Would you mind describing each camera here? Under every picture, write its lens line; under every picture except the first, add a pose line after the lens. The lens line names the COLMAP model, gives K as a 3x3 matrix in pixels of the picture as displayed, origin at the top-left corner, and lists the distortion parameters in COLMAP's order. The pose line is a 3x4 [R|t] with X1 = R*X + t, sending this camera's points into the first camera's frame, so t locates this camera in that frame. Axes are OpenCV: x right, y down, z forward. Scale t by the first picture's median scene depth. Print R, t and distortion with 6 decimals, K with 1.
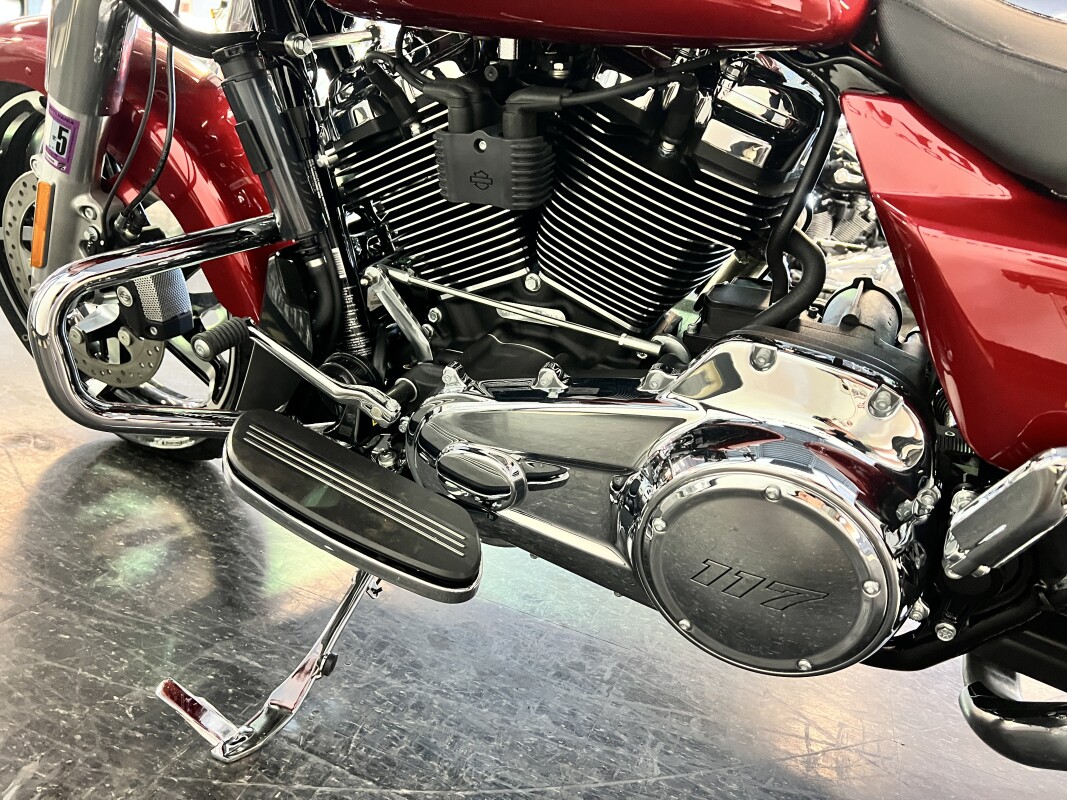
lens RADIAL K [[801.7, 0, 533.9], [0, 801.7, 402.7], [0, 0, 1]] dist [0.046900, -0.051960]
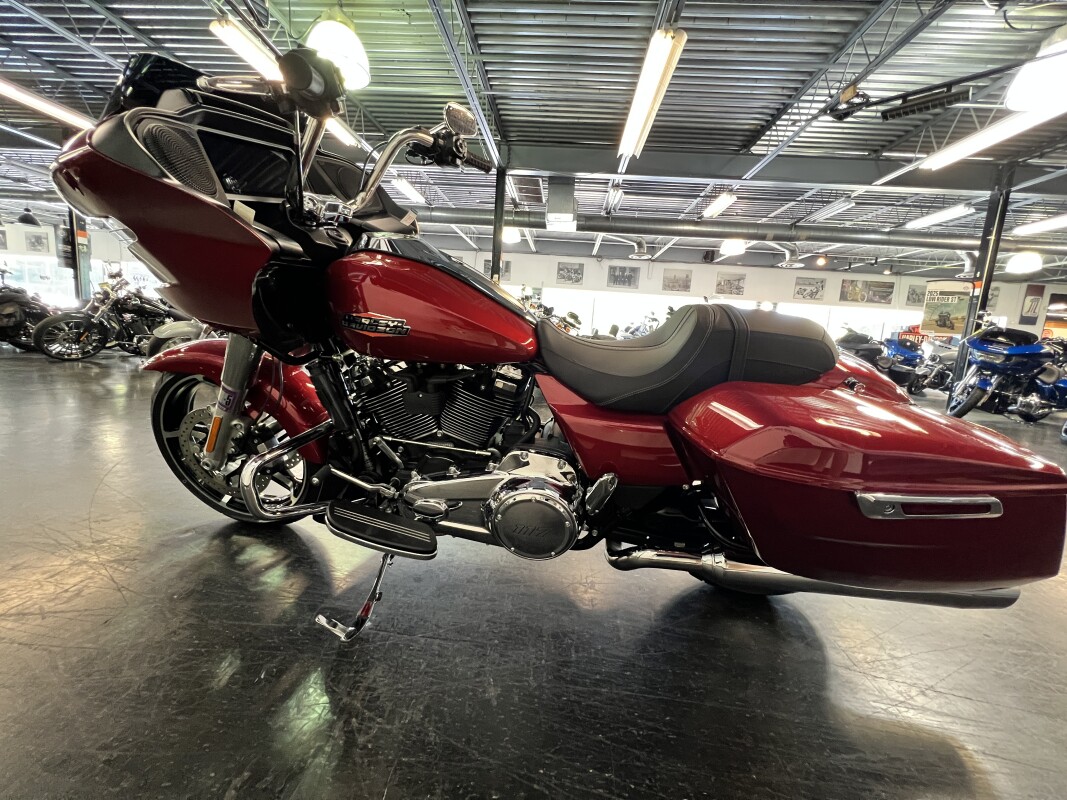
lens RADIAL K [[429.4, 0, 529.2], [0, 429.4, 402.5], [0, 0, 1]] dist [-0.000167, -0.000048]
pose [[0.955931, -0.124400, 0.265933, -0.090576], [0.150178, 0.985511, -0.078827, -0.101162], [-0.252274, 0.115291, 0.960763, -0.498828]]
